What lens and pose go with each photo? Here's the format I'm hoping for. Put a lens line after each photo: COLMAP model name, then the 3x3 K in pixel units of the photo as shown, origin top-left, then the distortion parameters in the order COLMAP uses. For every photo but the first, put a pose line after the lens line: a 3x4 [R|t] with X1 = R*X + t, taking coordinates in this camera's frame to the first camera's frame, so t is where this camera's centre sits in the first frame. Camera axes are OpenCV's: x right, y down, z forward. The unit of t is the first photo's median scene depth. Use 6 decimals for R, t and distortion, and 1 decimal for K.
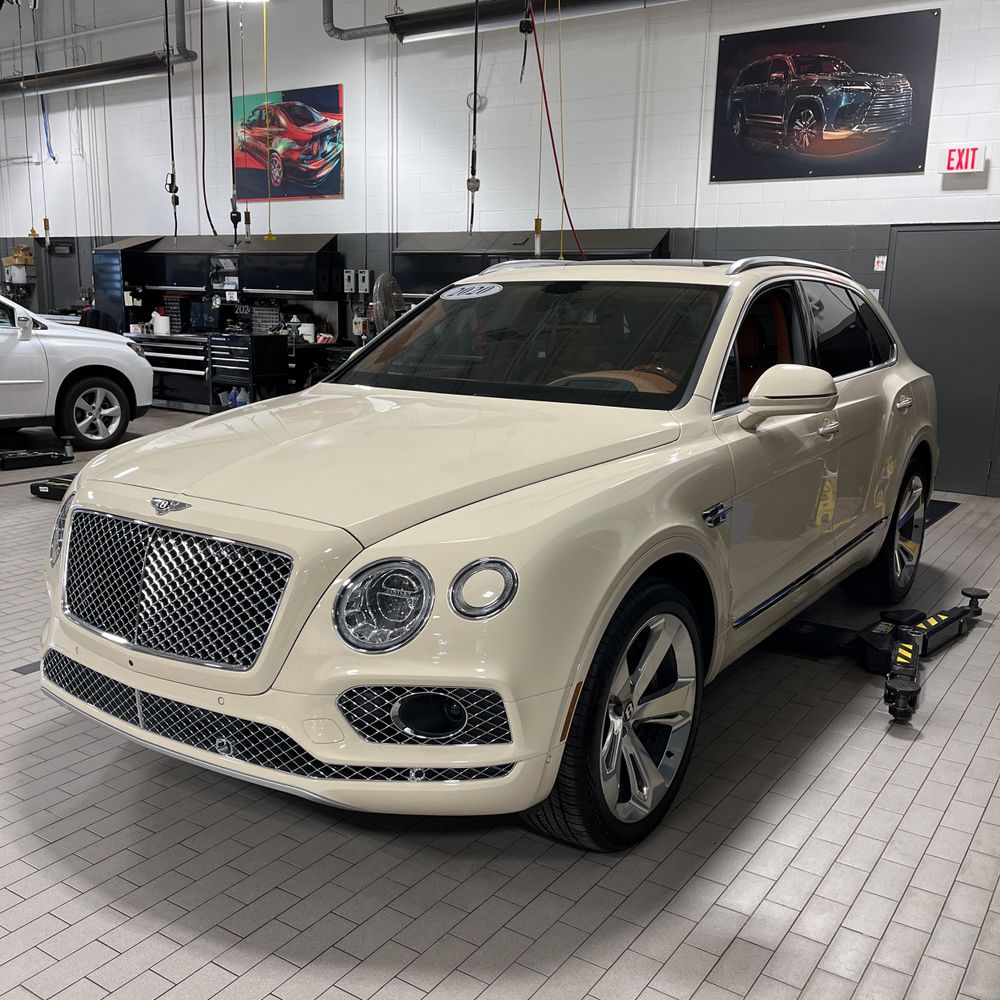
lens RADIAL K [[1010.7, 0, 507.4], [0, 1010.7, 504.4], [0, 0, 1]] dist [0.023644, 0.000000]
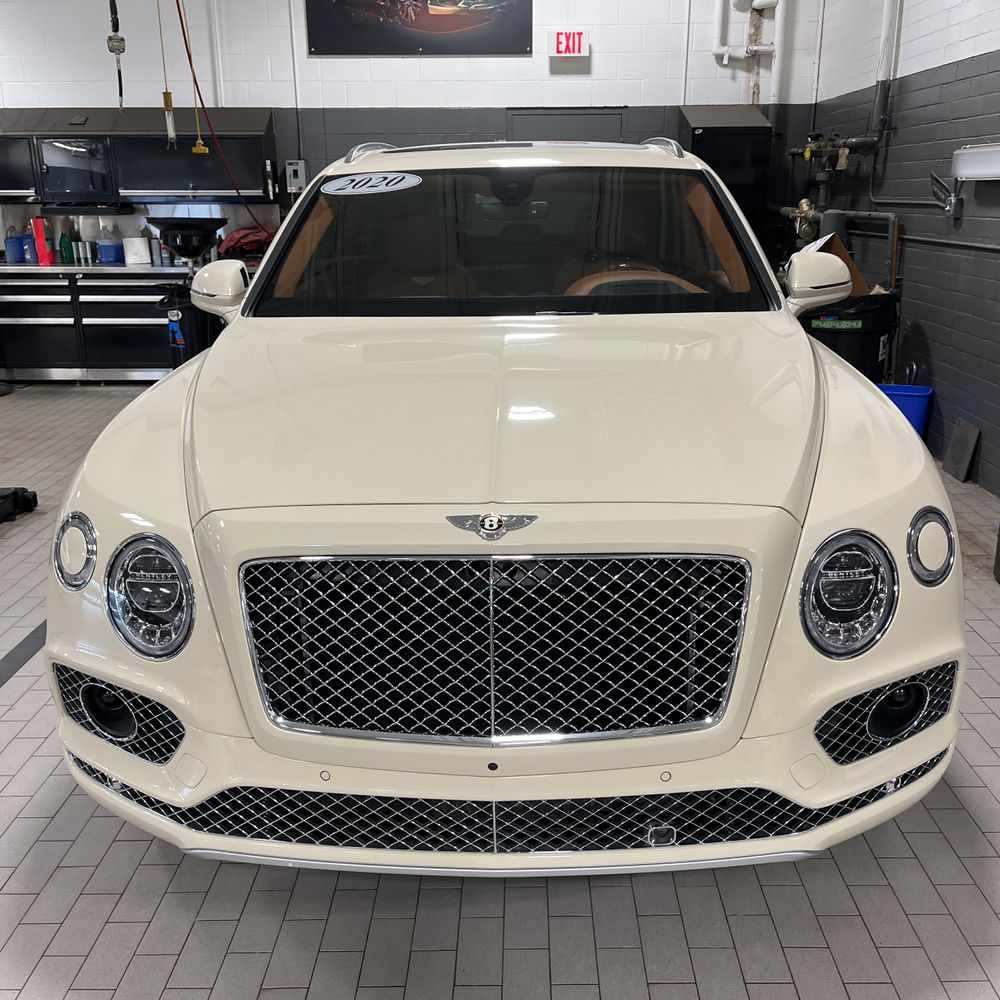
lens RADIAL K [[1010.7, 0, 506.3], [0, 1010.7, 500.7], [0, 0, 1]] dist [0.023644, 0.000000]
pose [[0.834709, -0.187699, 0.517716, -0.211181], [0.135341, 0.981208, 0.137529, -0.032995], [-0.533801, -0.044728, 0.844426, 0.138203]]
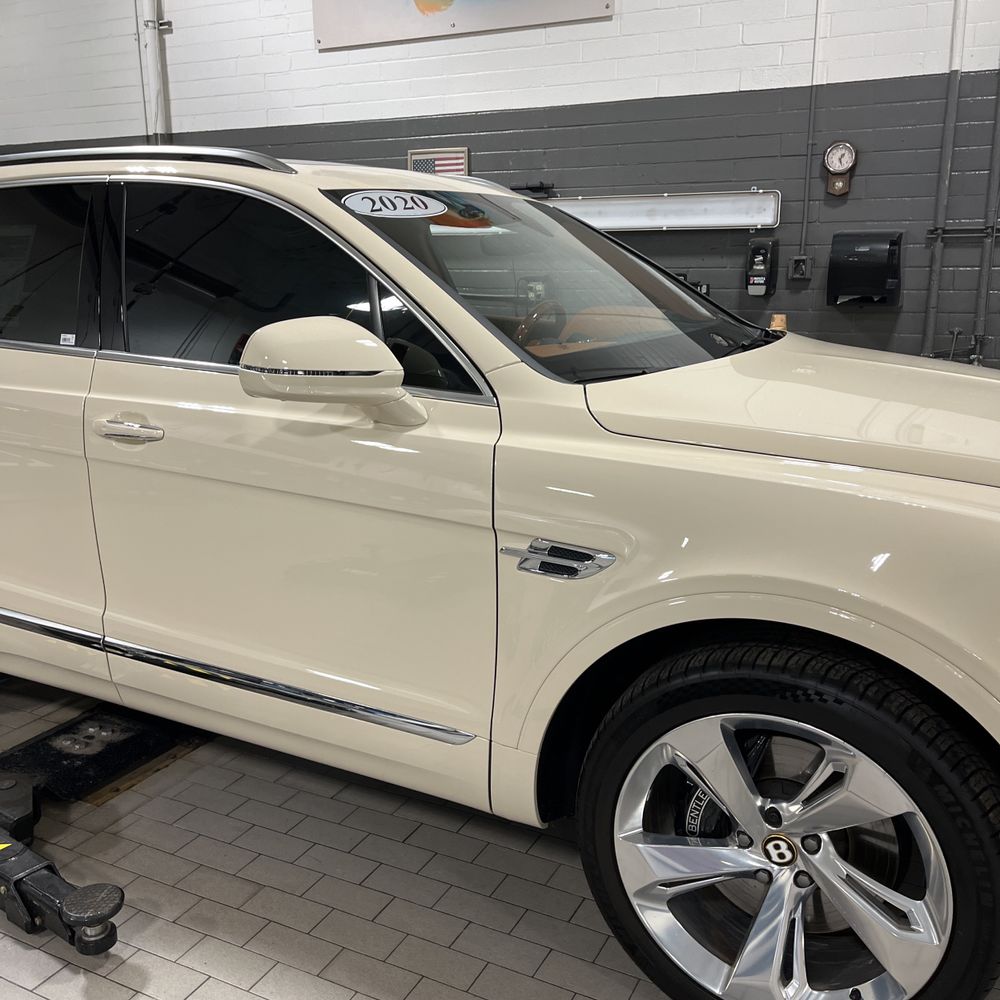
lens RADIAL K [[1010.7, 0, 501.6], [0, 1010.7, 487.5], [0, 0, 1]] dist [0.023644, 0.000000]
pose [[-0.126164, -0.242073, 0.962020, -0.327050], [0.199097, 0.943858, 0.263614, -0.102671], [-0.971825, 0.224794, -0.070885, 0.523286]]
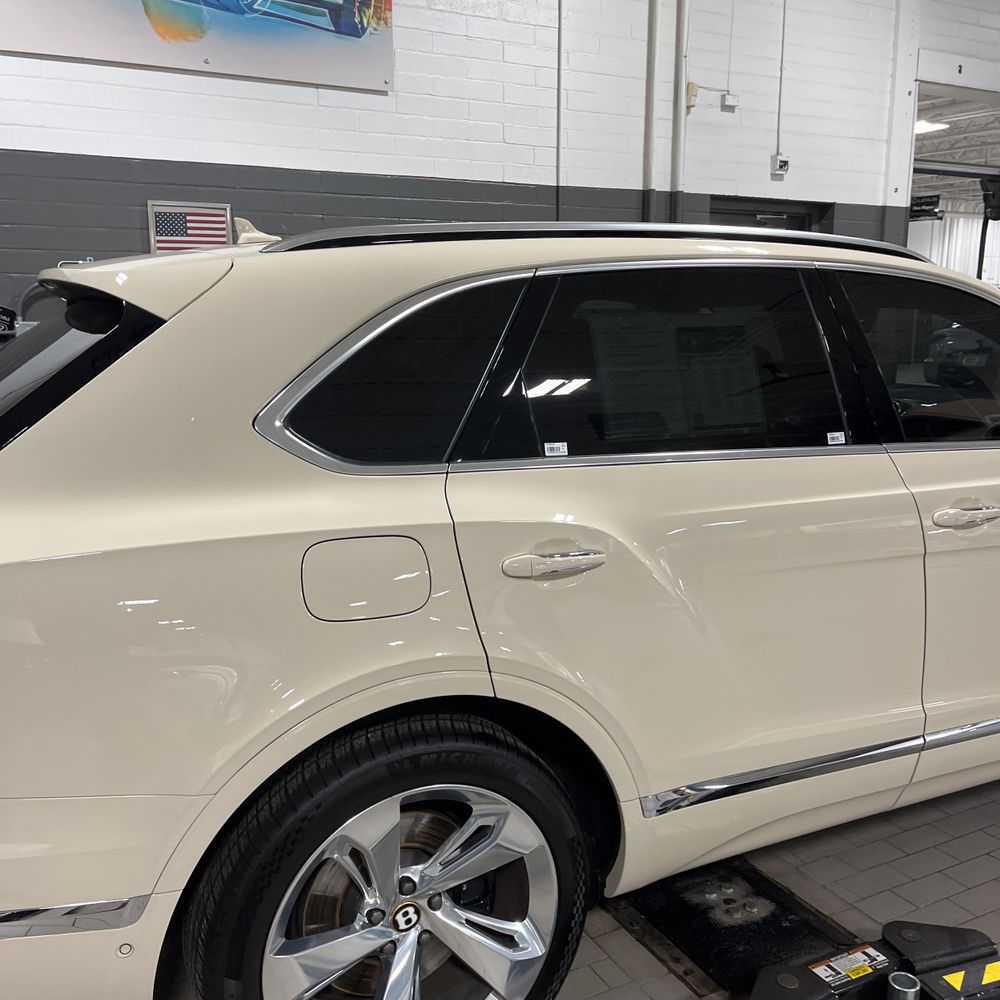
lens RADIAL K [[1010.7, 0, 488.8], [0, 1010.7, 497.9], [0, 0, 1]] dist [0.023644, 0.000000]
pose [[-0.879224, -0.108620, 0.463861, -0.051982], [0.076702, 0.928686, 0.362849, -0.183589], [-0.470194, 0.354605, -0.808191, 0.895972]]
